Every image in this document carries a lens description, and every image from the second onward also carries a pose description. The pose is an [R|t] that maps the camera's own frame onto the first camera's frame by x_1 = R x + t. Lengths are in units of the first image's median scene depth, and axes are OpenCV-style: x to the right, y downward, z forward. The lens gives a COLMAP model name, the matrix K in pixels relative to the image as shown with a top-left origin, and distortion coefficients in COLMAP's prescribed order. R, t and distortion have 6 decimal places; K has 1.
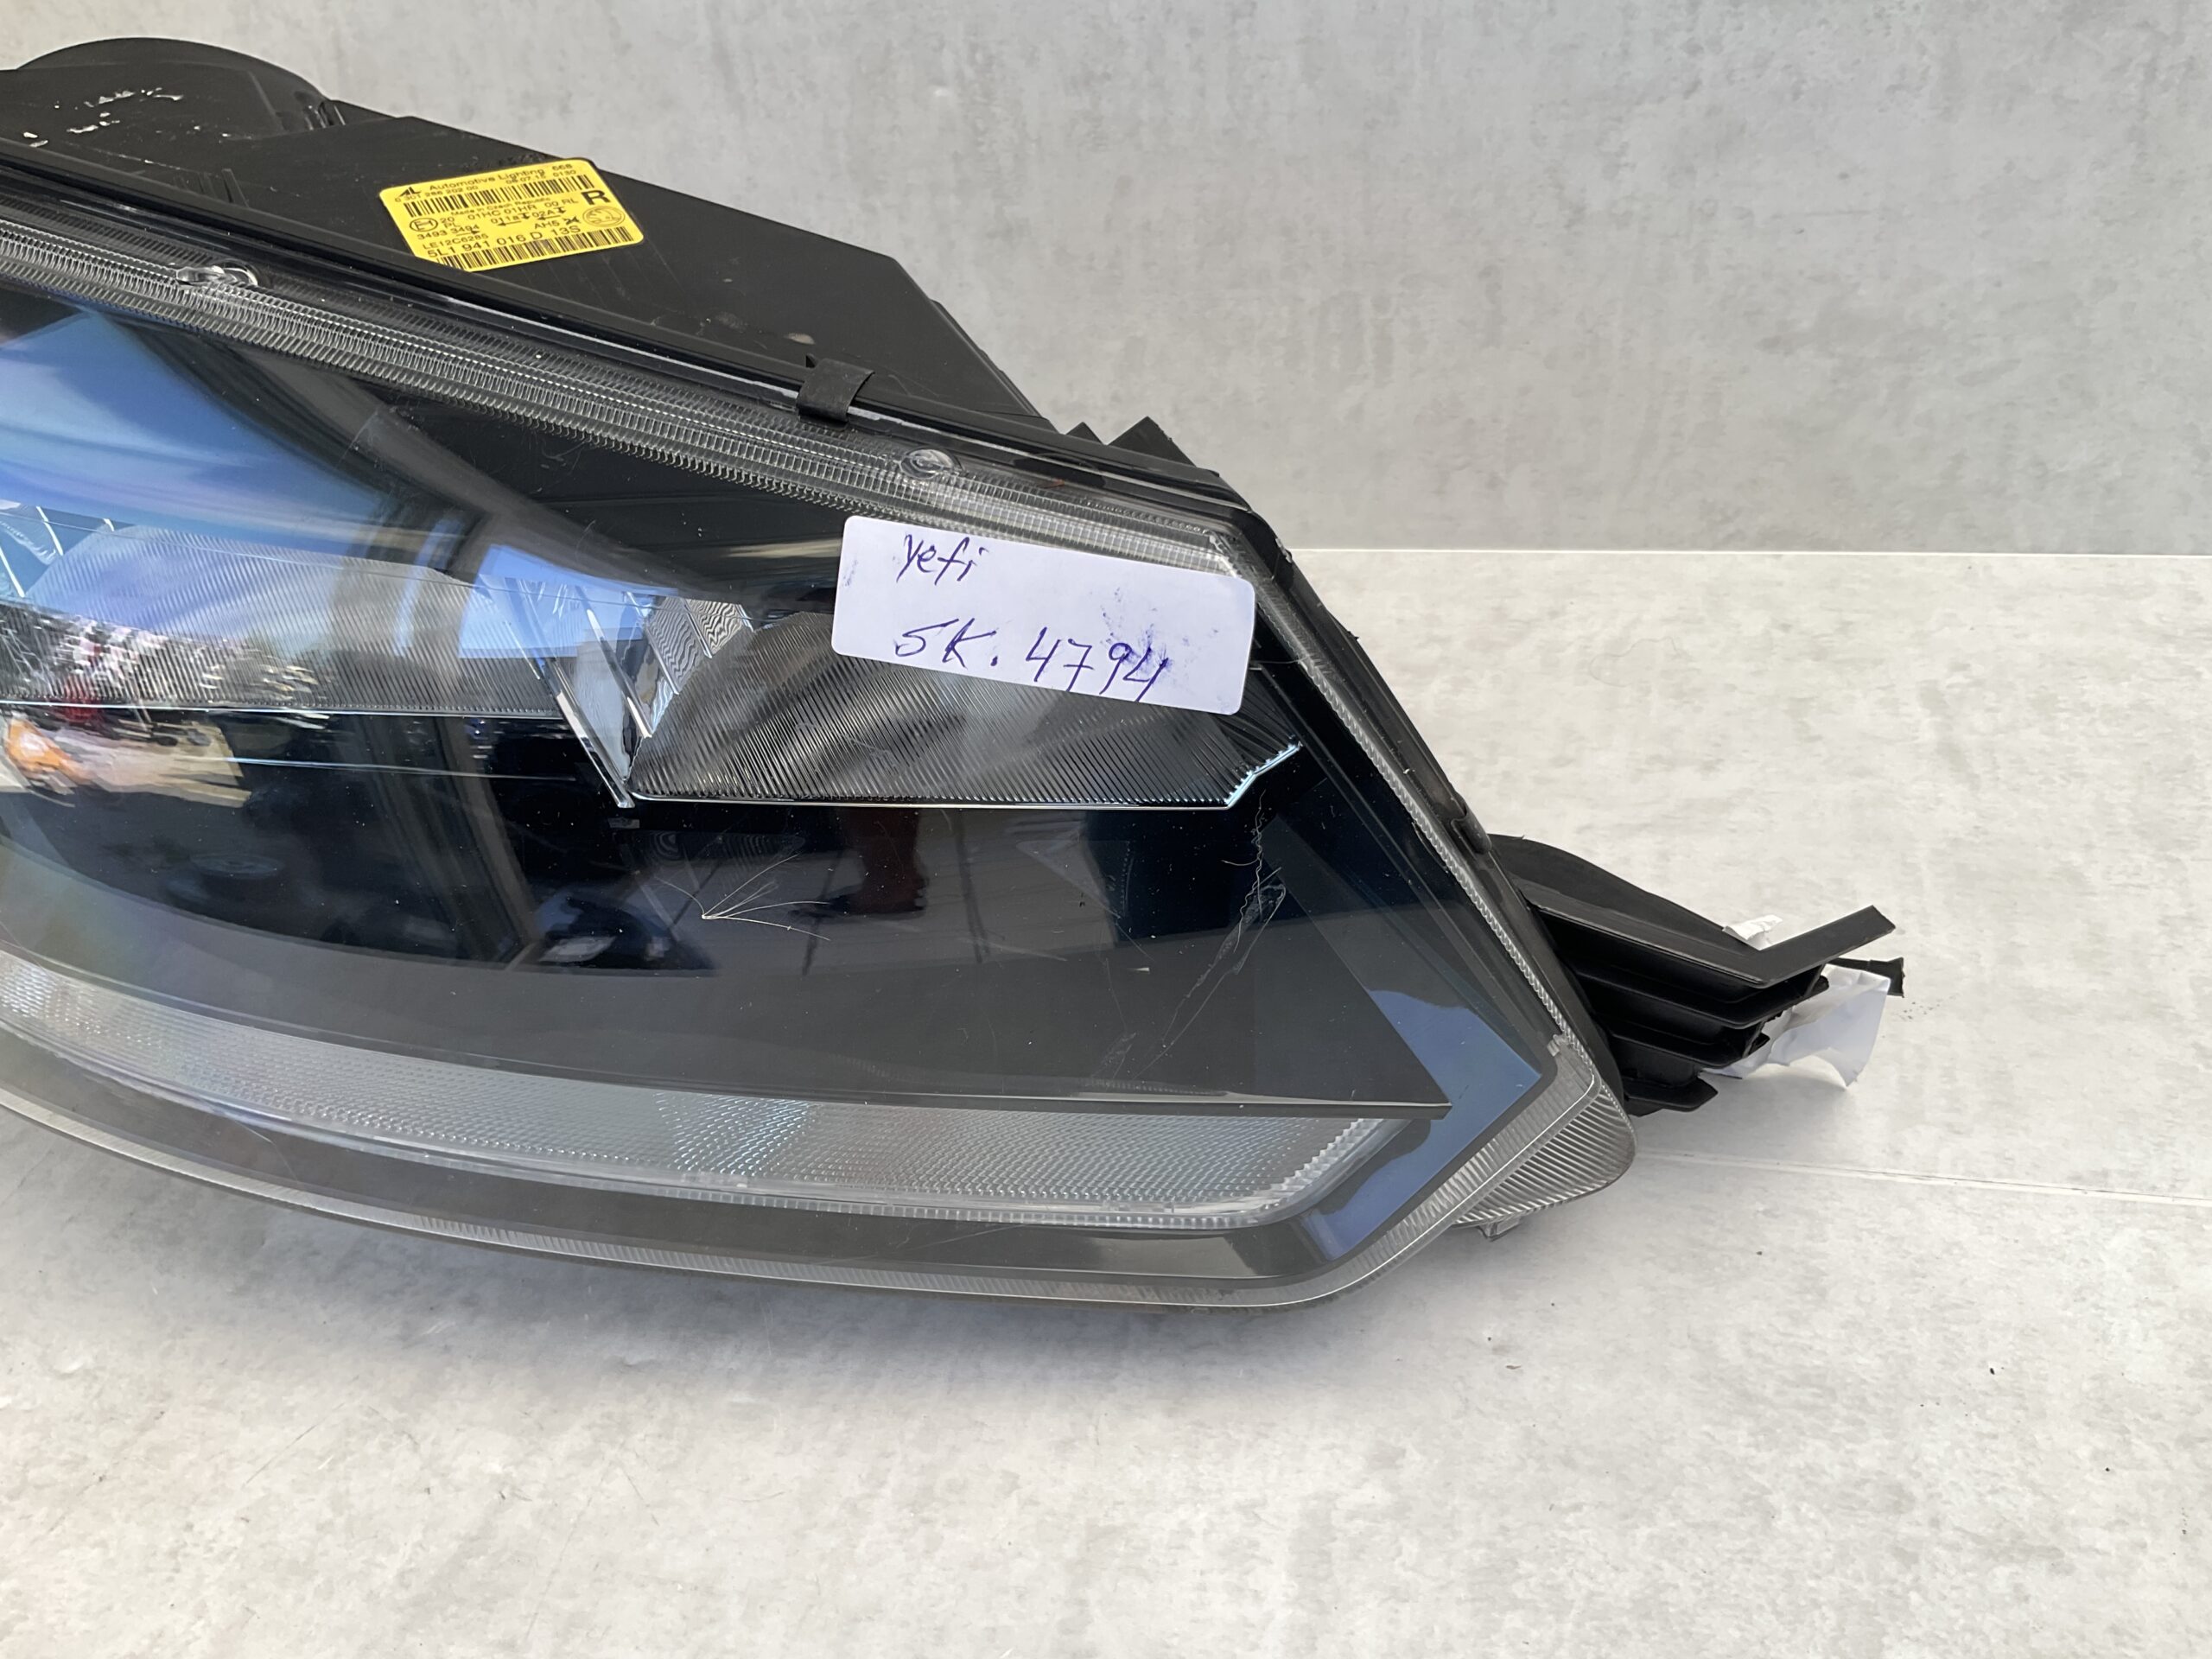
lens RADIAL K [[1863.6, 0, 1096.5], [0, 1863.6, 829.9], [0, 0, 1]] dist [0.044741, -0.106187]
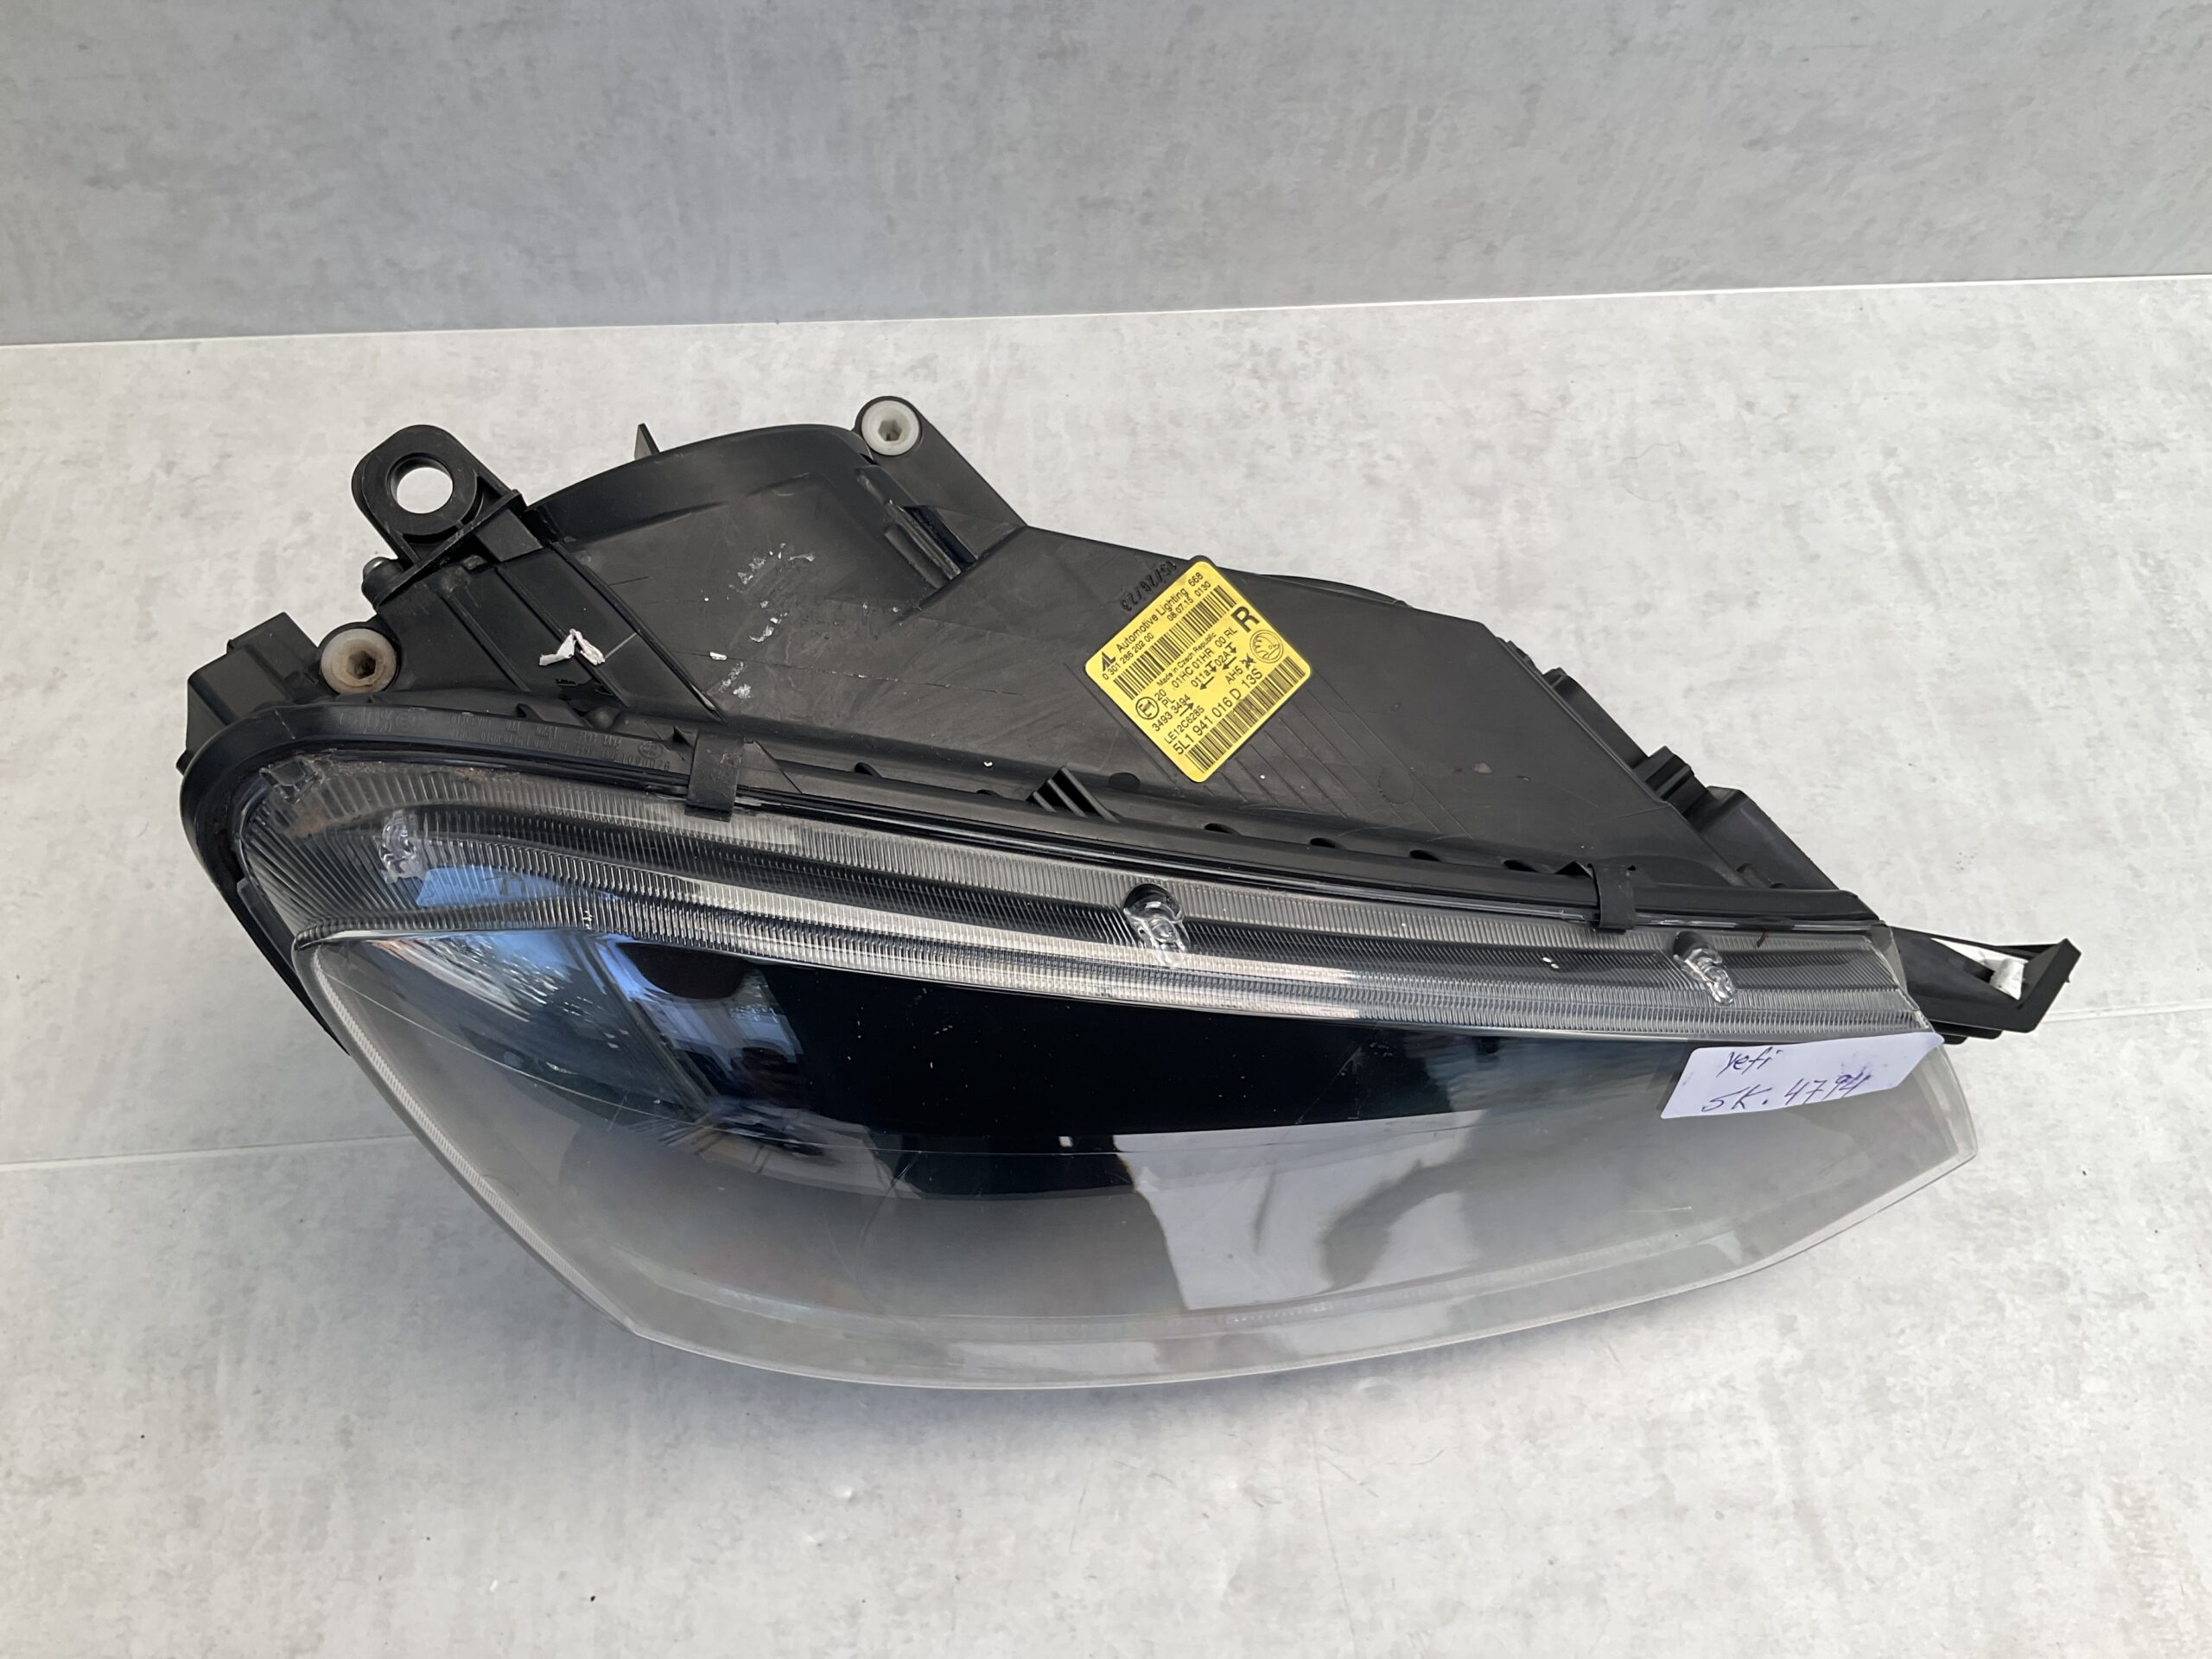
lens RADIAL K [[1863.6, 0, 1097.0], [0, 1863.6, 828.7], [0, 0, 1]] dist [0.044741, -0.106187]
pose [[0.929288, -0.223001, 0.294438, -0.482799], [0.055308, 0.872194, 0.486024, -0.529994], [-0.365190, -0.435371, 0.822853, 0.049461]]
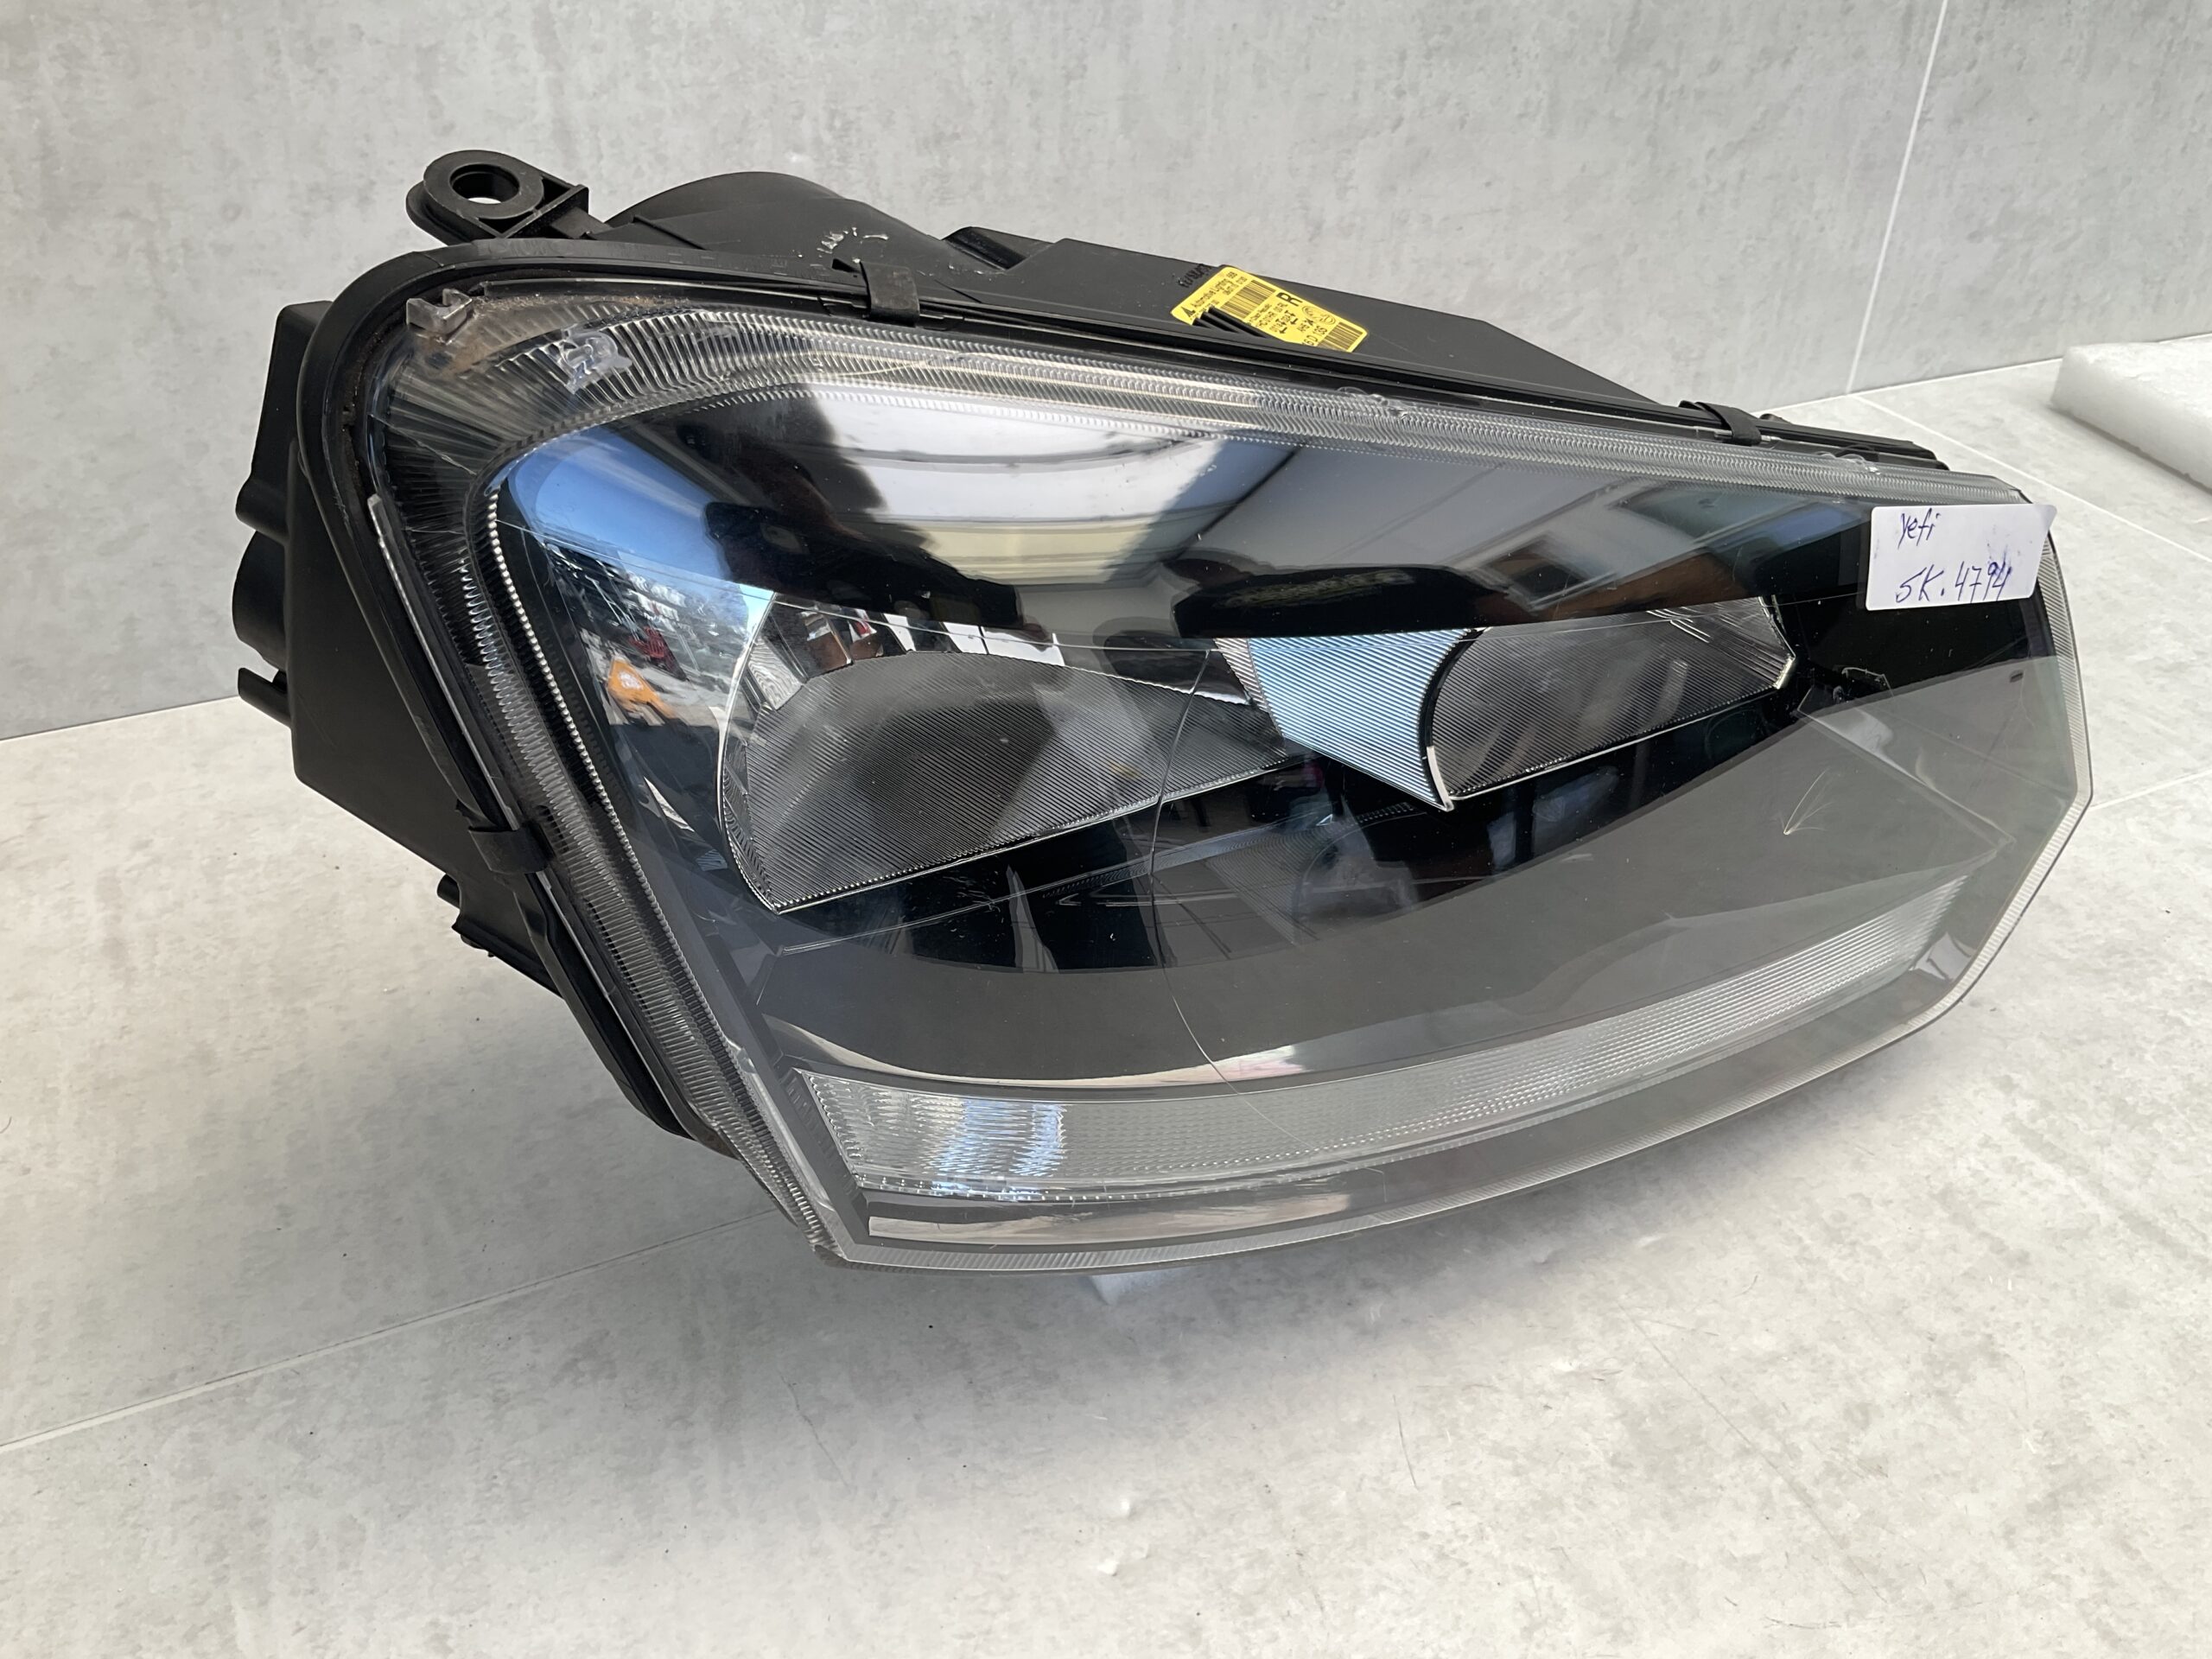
lens RADIAL K [[1863.6, 0, 1104.9], [0, 1863.6, 824.6], [0, 0, 1]] dist [0.044741, -0.106187]
pose [[0.773985, -0.263270, 0.575879, -0.747857], [0.256781, 0.961829, 0.094596, -0.115851], [-0.578801, 0.074658, 0.812044, 0.120273]]
